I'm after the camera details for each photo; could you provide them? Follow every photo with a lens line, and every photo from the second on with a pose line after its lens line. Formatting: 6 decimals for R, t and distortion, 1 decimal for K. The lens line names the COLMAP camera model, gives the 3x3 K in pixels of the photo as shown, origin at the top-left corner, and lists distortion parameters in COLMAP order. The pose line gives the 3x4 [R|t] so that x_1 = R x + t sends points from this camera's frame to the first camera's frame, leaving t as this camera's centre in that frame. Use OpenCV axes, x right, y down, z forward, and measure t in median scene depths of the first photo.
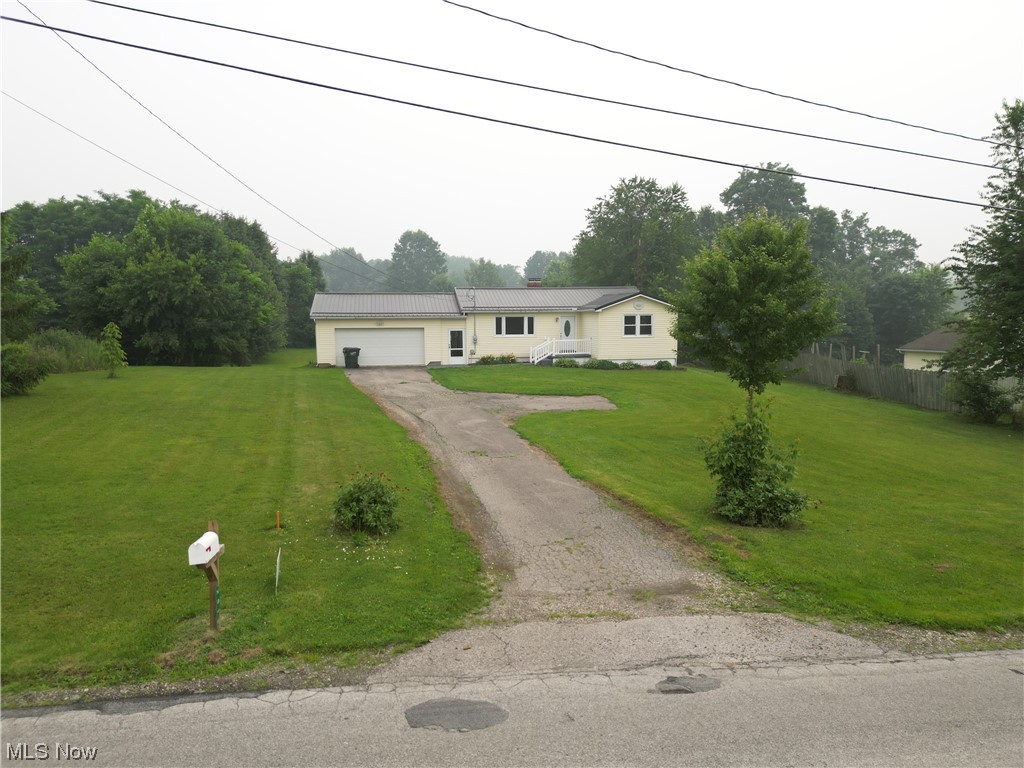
lens RADIAL K [[711.7, 0, 508.3], [0, 711.7, 383.9], [0, 0, 1]] dist [0.110805, -0.126556]
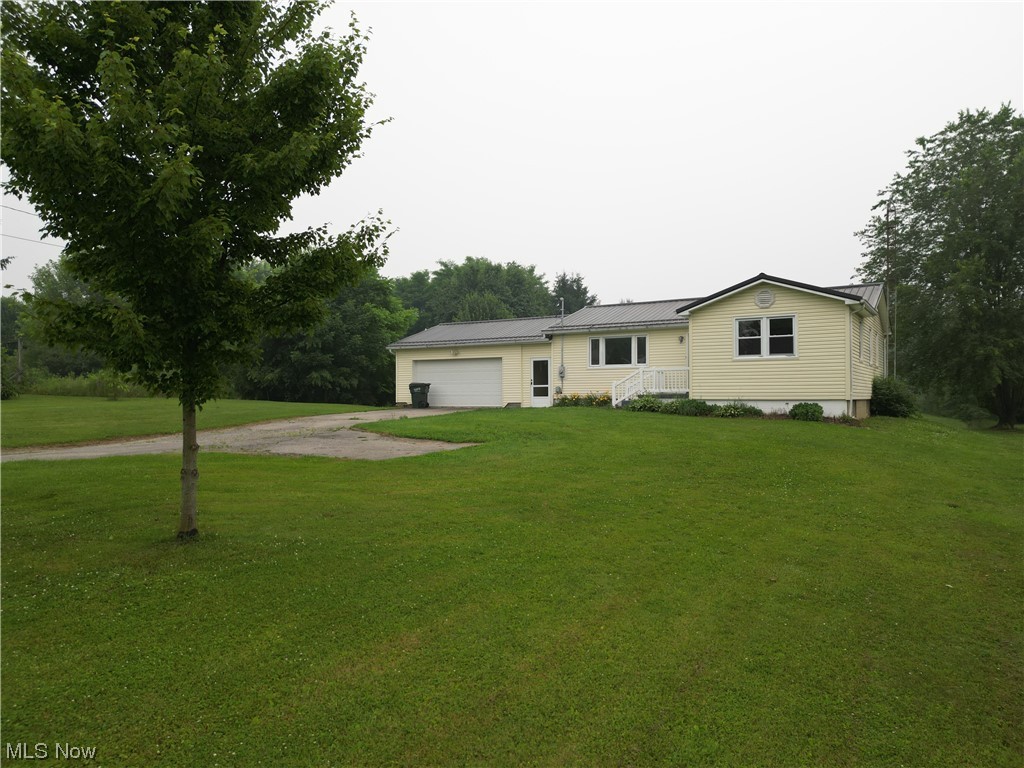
lens RADIAL K [[711.7, 0, 508.3], [0, 711.7, 383.9], [0, 0, 1]] dist [0.110805, -0.126556]
pose [[0.748840, -0.004614, -0.662735, 0.377875], [-0.069656, 0.993889, -0.085626, 0.012329], [0.659080, 0.110283, 0.743943, 0.451762]]
